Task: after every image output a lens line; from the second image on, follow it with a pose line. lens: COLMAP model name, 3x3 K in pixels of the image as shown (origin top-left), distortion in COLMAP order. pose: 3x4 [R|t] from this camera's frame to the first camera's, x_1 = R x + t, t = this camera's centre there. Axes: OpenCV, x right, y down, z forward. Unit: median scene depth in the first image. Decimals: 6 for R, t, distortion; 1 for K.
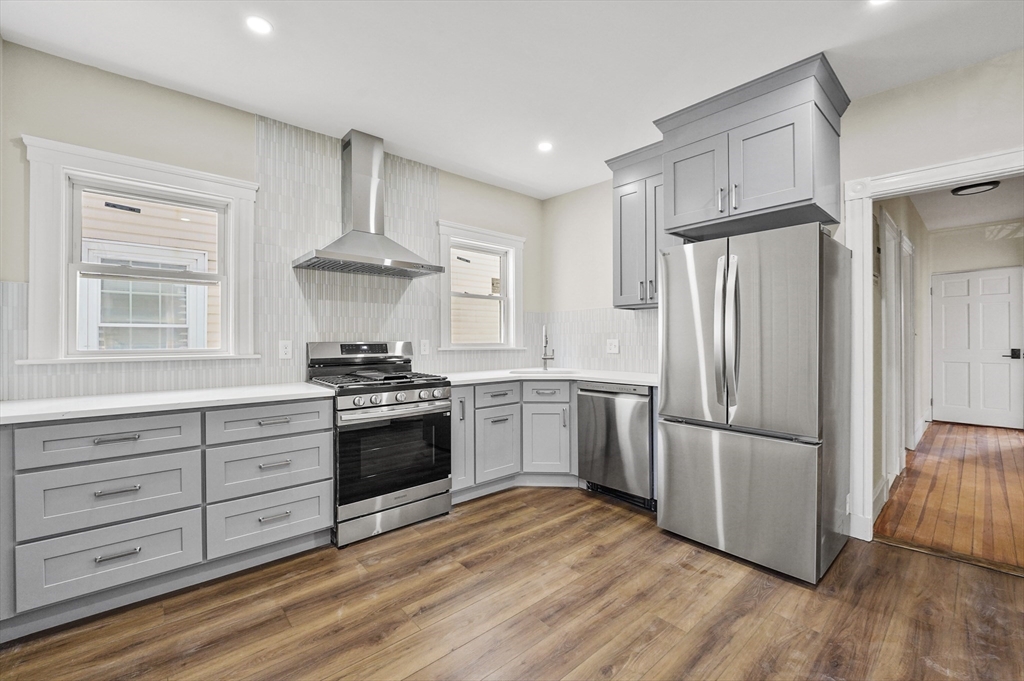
lens RADIAL K [[420.1, 0, 509.6], [0, 420.1, 338.7], [0, 0, 1]] dist [-0.006870, -0.000974]
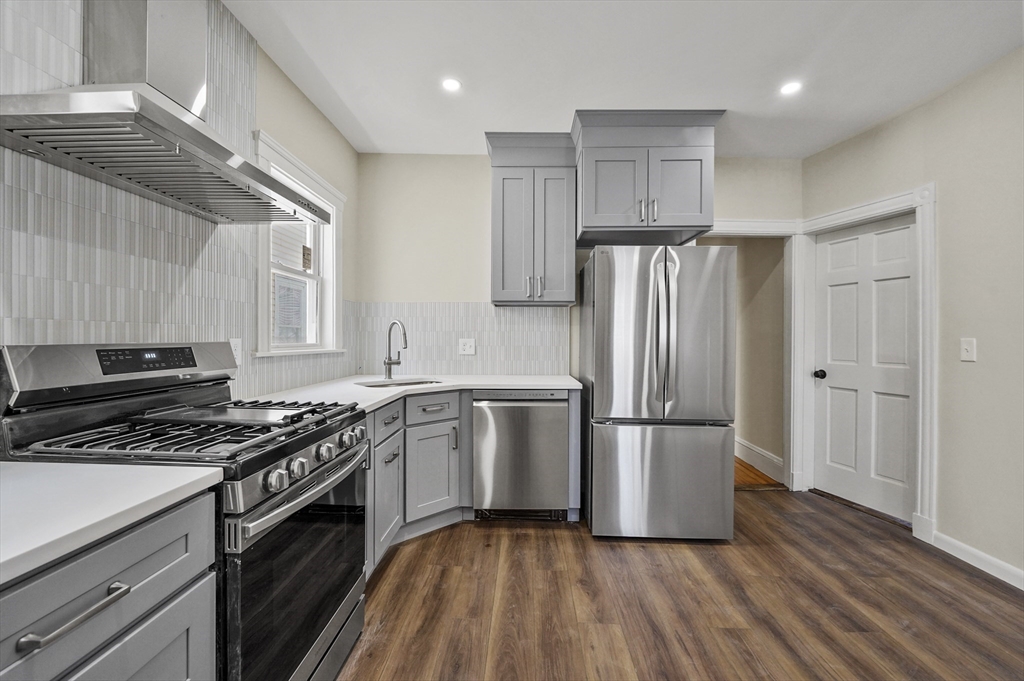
lens RADIAL K [[420.1, 0, 509.6], [0, 420.1, 338.7], [0, 0, 1]] dist [-0.006870, -0.000974]
pose [[0.683700, 0.004029, 0.729752, -0.473738], [-0.008253, 0.999963, 0.002211, -0.002204], [-0.729717, -0.007535, 0.683708, 0.482985]]
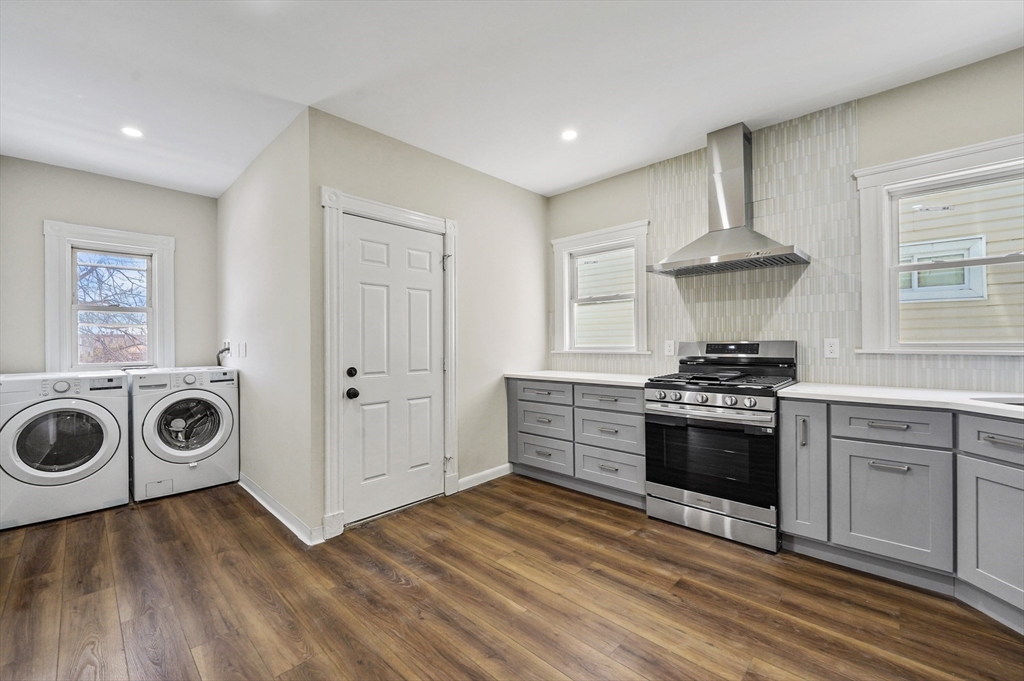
lens RADIAL K [[420.1, 0, 509.6], [0, 420.1, 338.7], [0, 0, 1]] dist [-0.006870, -0.000974]
pose [[0.086247, -0.000739, -0.996273, 0.669831], [0.017160, 0.999852, 0.000744, -0.009905], [0.996126, -0.017160, 0.086247, 0.466342]]
